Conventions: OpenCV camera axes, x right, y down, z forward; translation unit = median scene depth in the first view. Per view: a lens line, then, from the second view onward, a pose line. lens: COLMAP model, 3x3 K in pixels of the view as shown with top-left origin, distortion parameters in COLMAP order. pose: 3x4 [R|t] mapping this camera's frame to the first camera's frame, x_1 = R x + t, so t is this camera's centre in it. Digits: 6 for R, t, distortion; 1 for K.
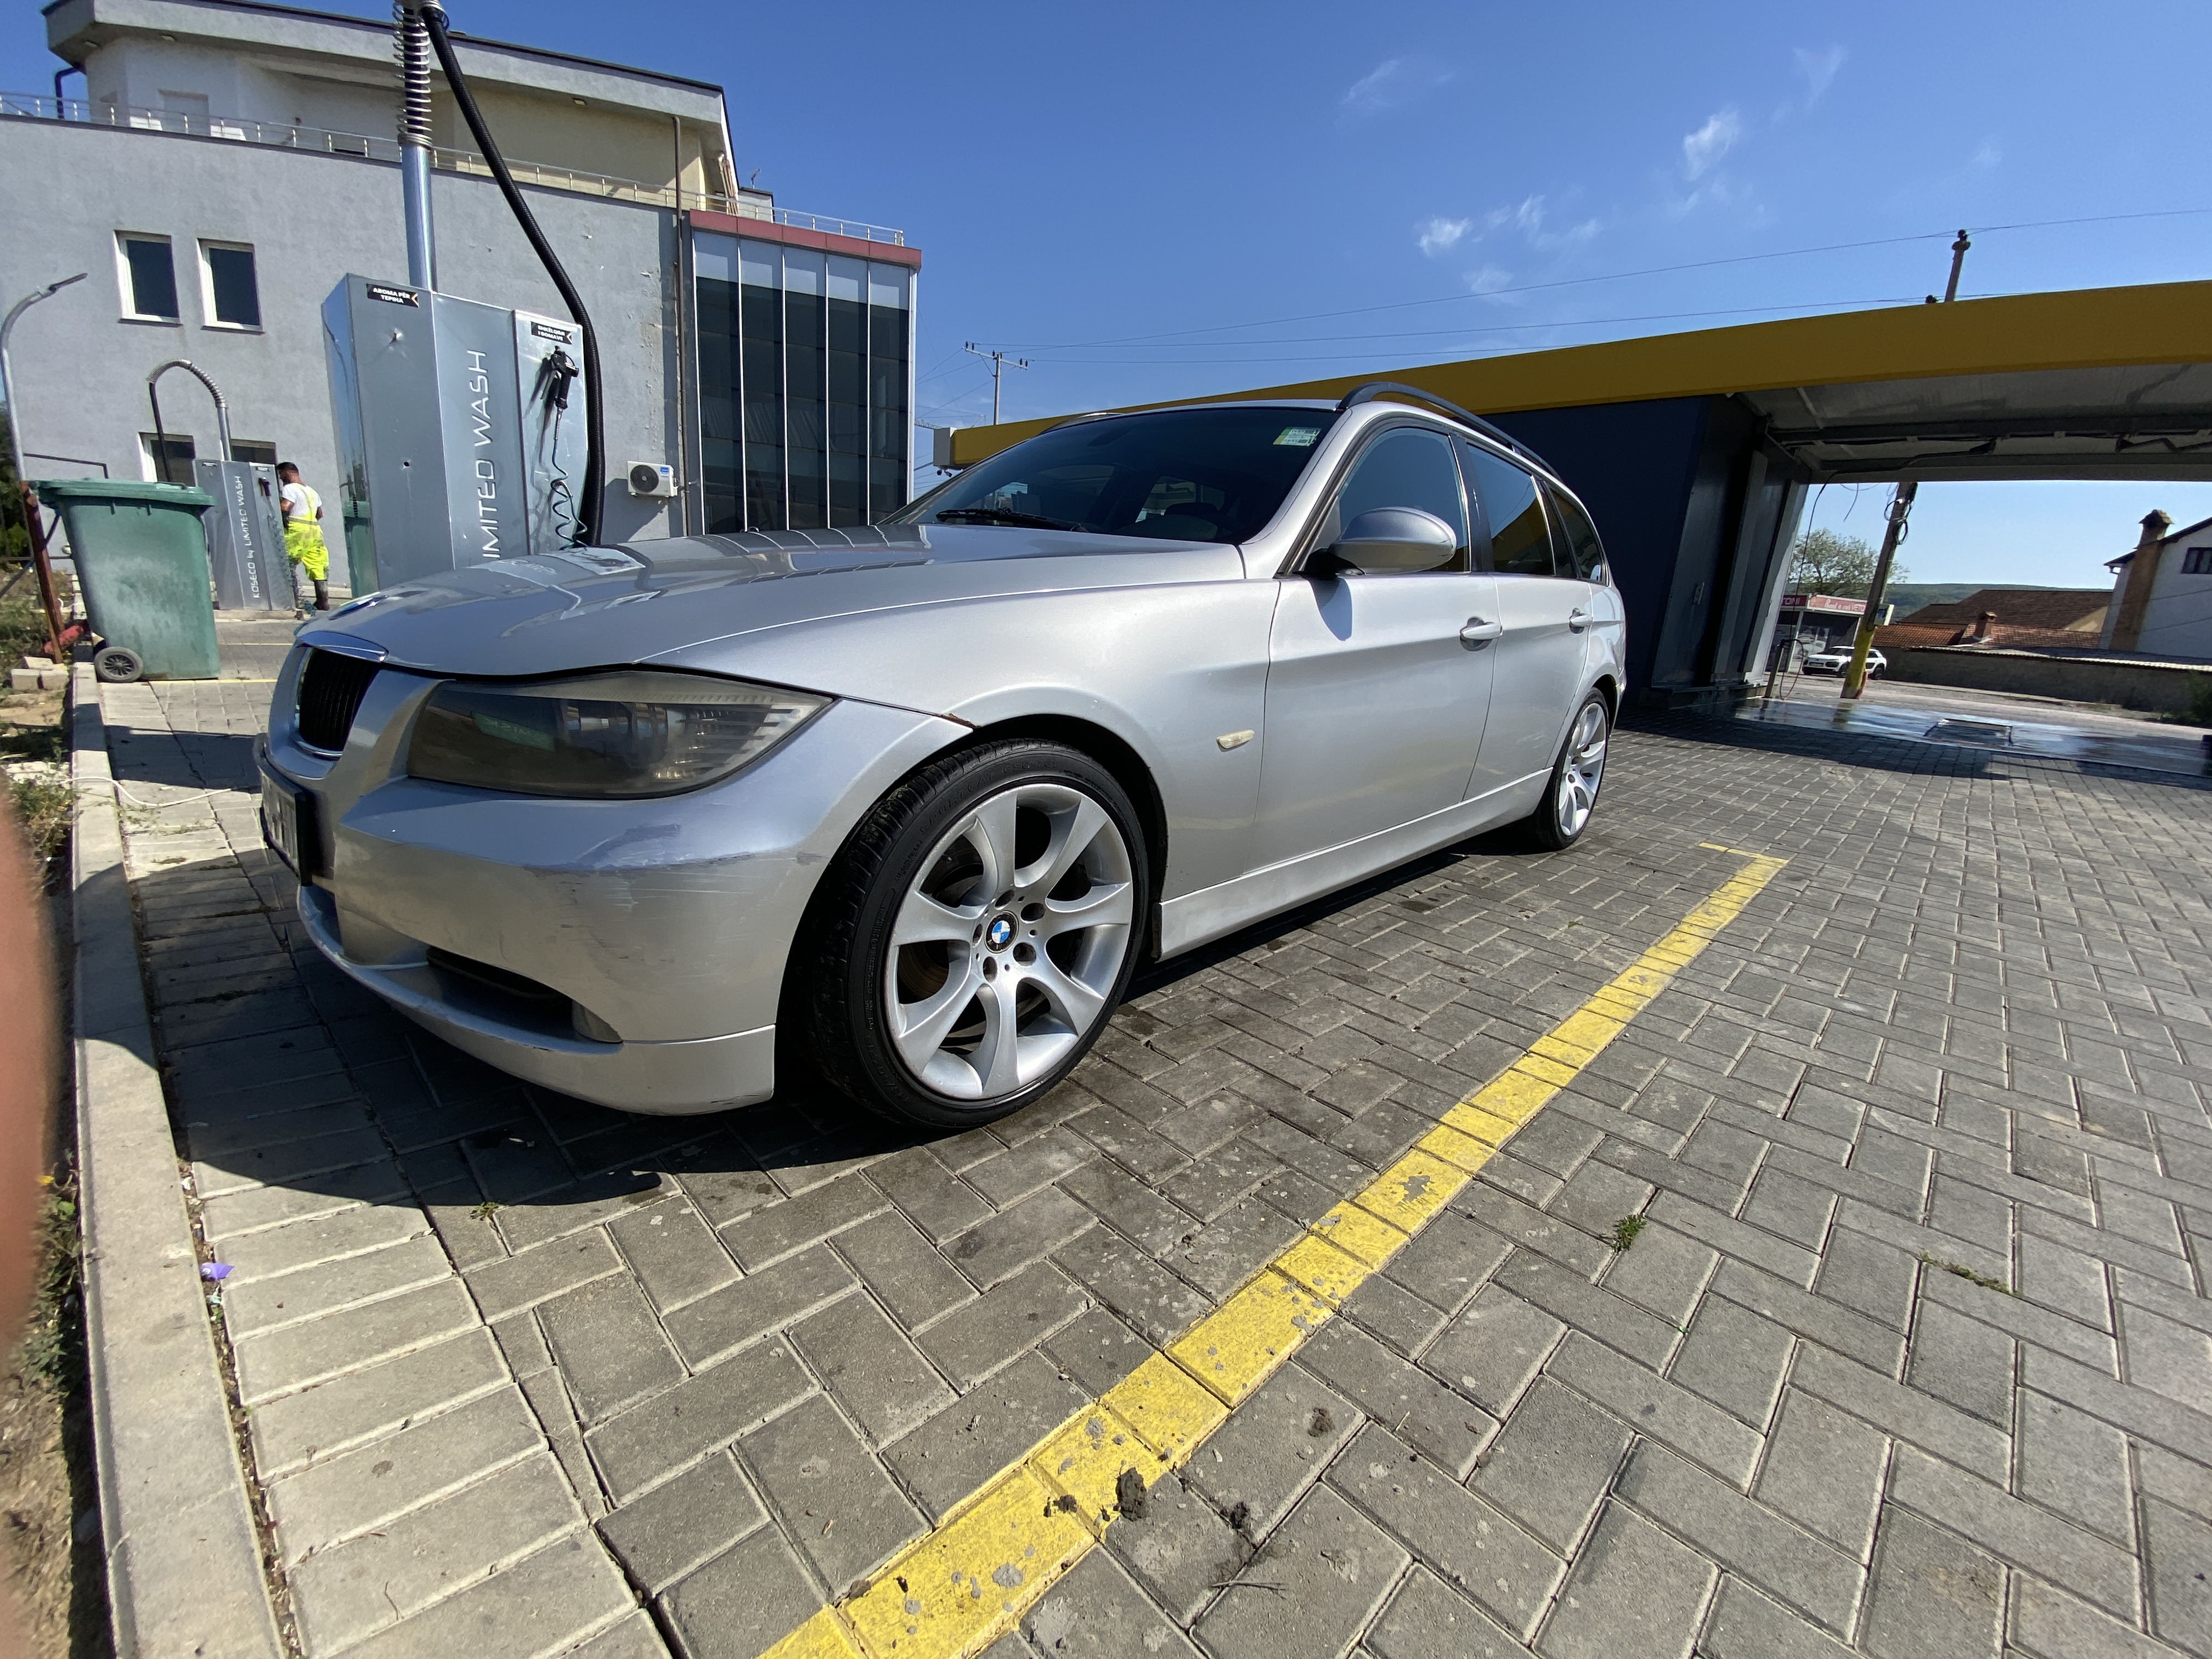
lens RADIAL K [[894.8, 0, 1106.0], [0, 894.8, 829.5], [0, 0, 1]] dist [0.019364, -0.020393]
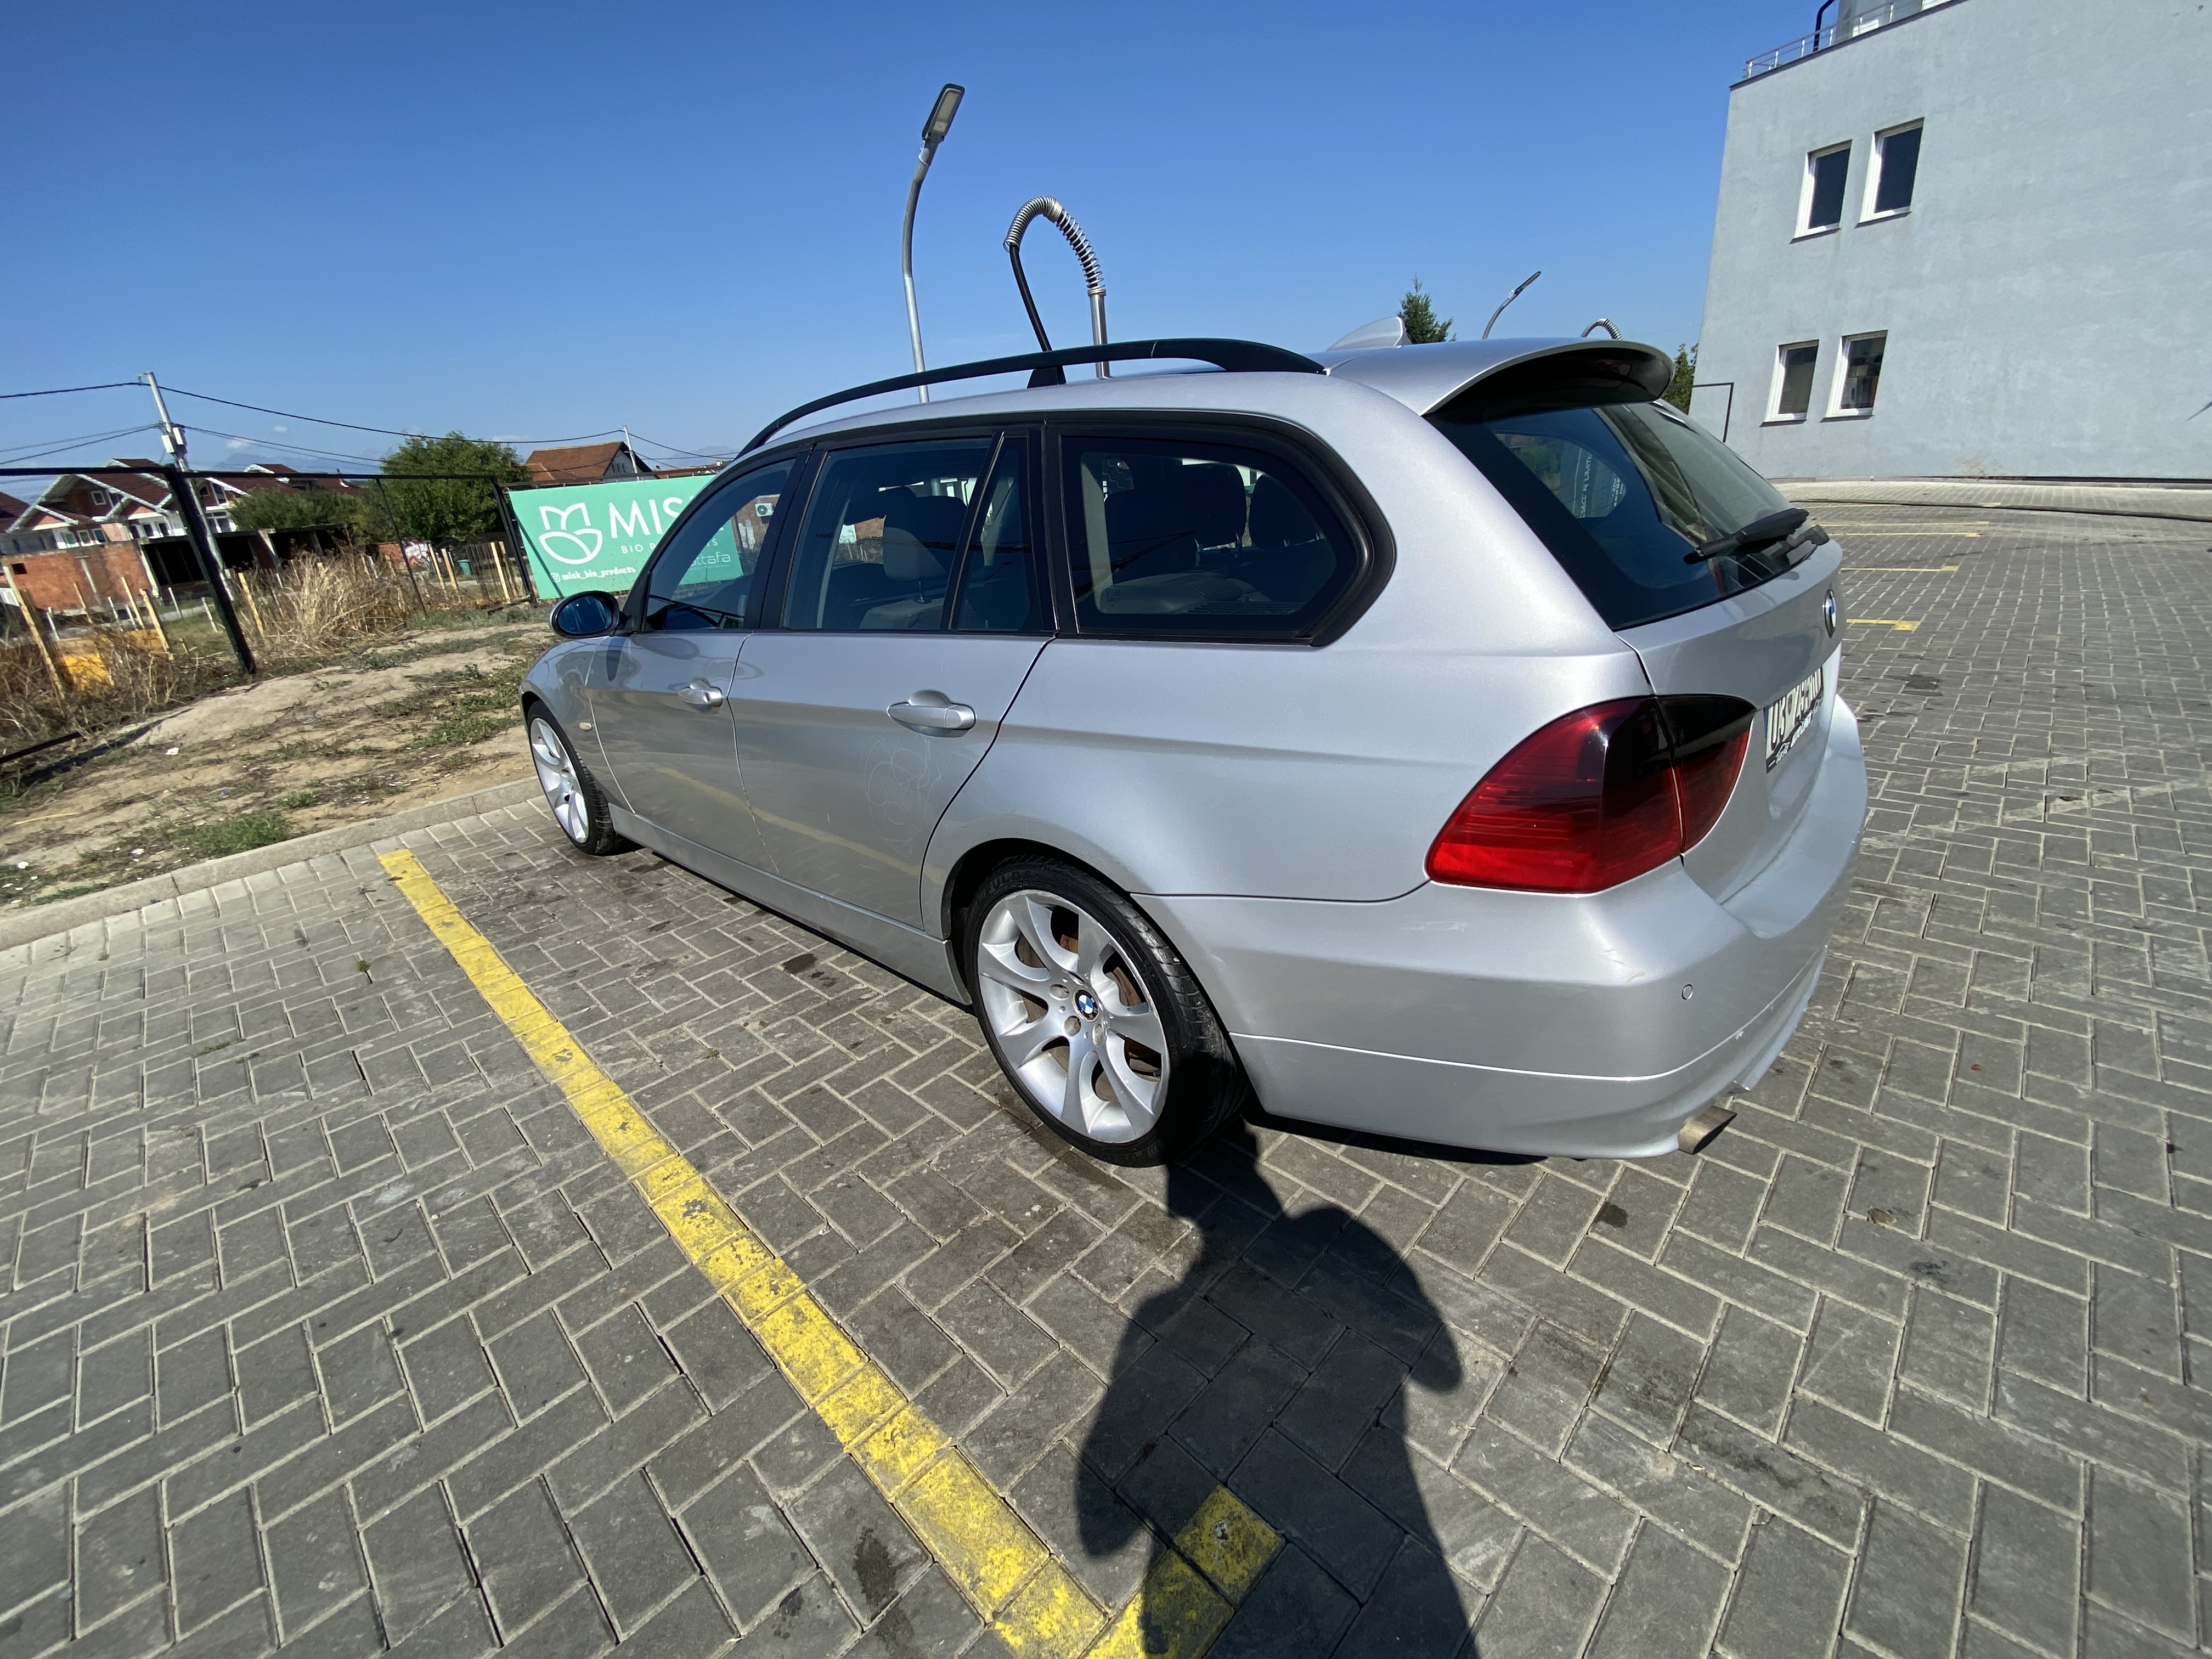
lens RADIAL K [[894.8, 0, 1106.0], [0, 894.8, 829.5], [0, 0, 1]] dist [0.019364, -0.020393]
pose [[-0.002951, 0.297017, -0.954868, 2.230720], [-0.165367, 0.941580, 0.293395, -0.711968], [0.986228, 0.158769, 0.046338, 2.276501]]
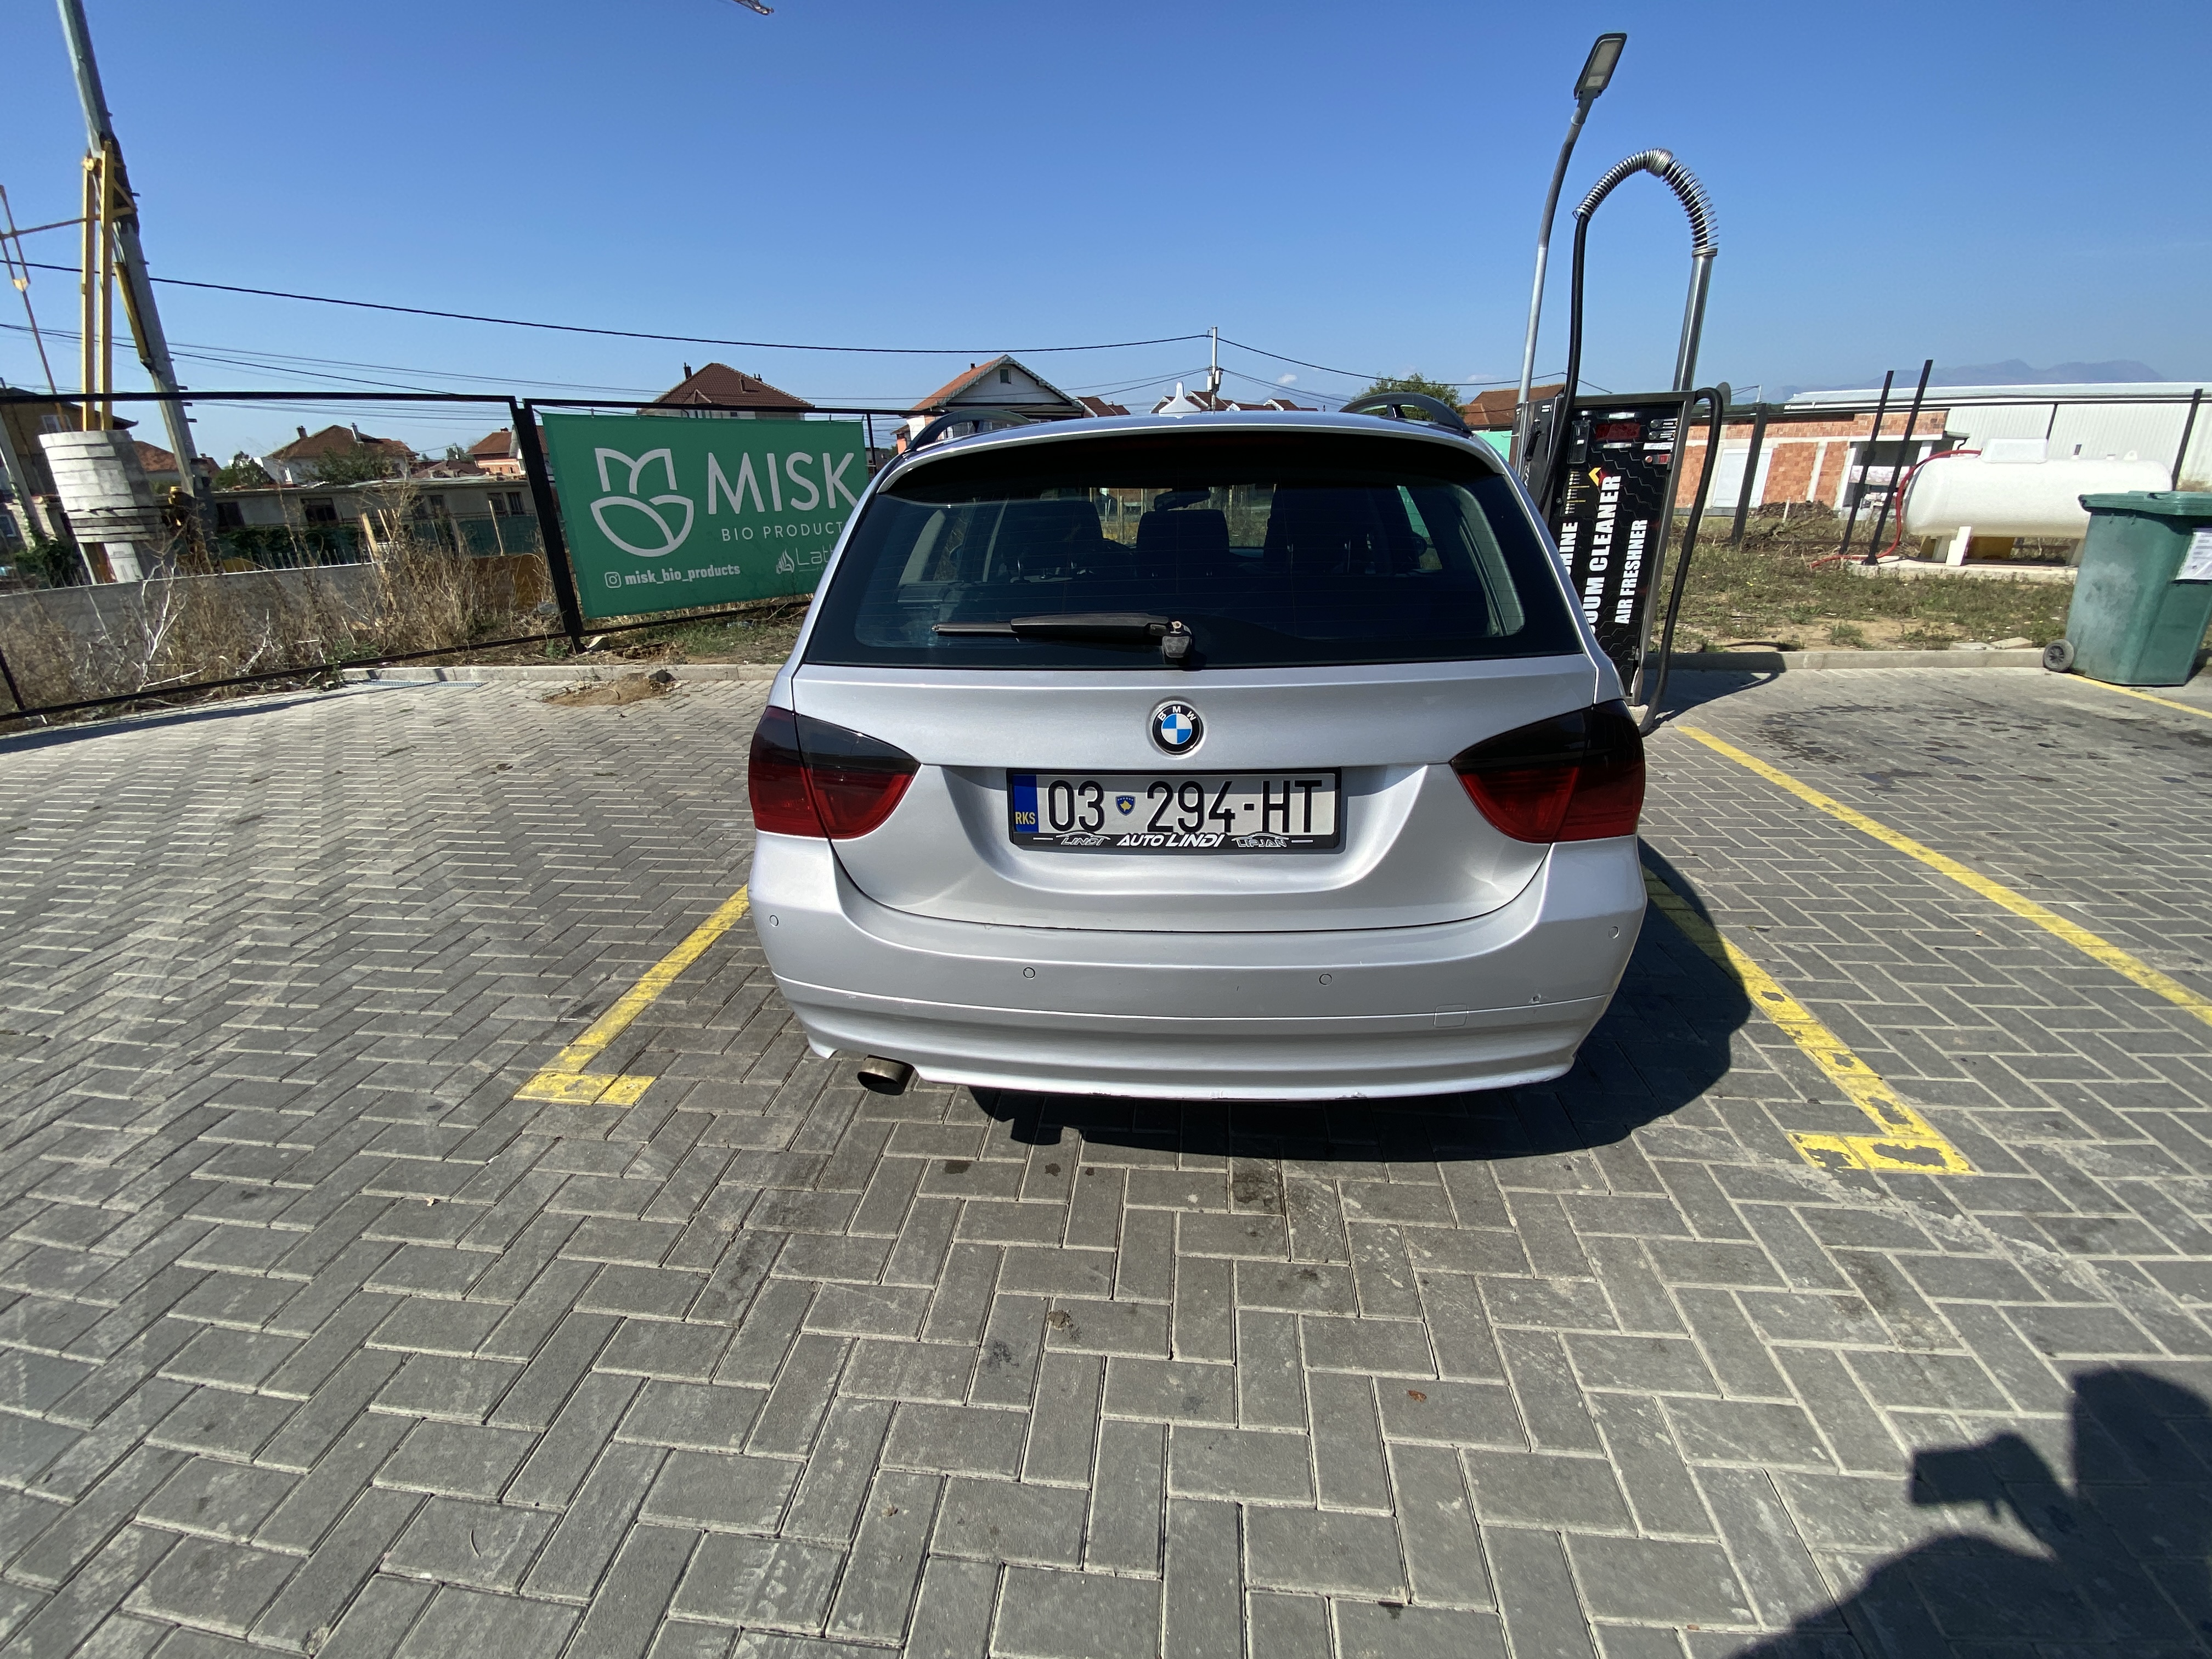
lens RADIAL K [[894.8, 0, 1106.0], [0, 894.8, 829.5], [0, 0, 1]] dist [0.019364, -0.020393]
pose [[-0.784682, 0.176969, -0.594101, 1.858816], [-0.185468, 0.847461, 0.497404, -1.132066], [0.591502, 0.500491, -0.632166, 3.646348]]
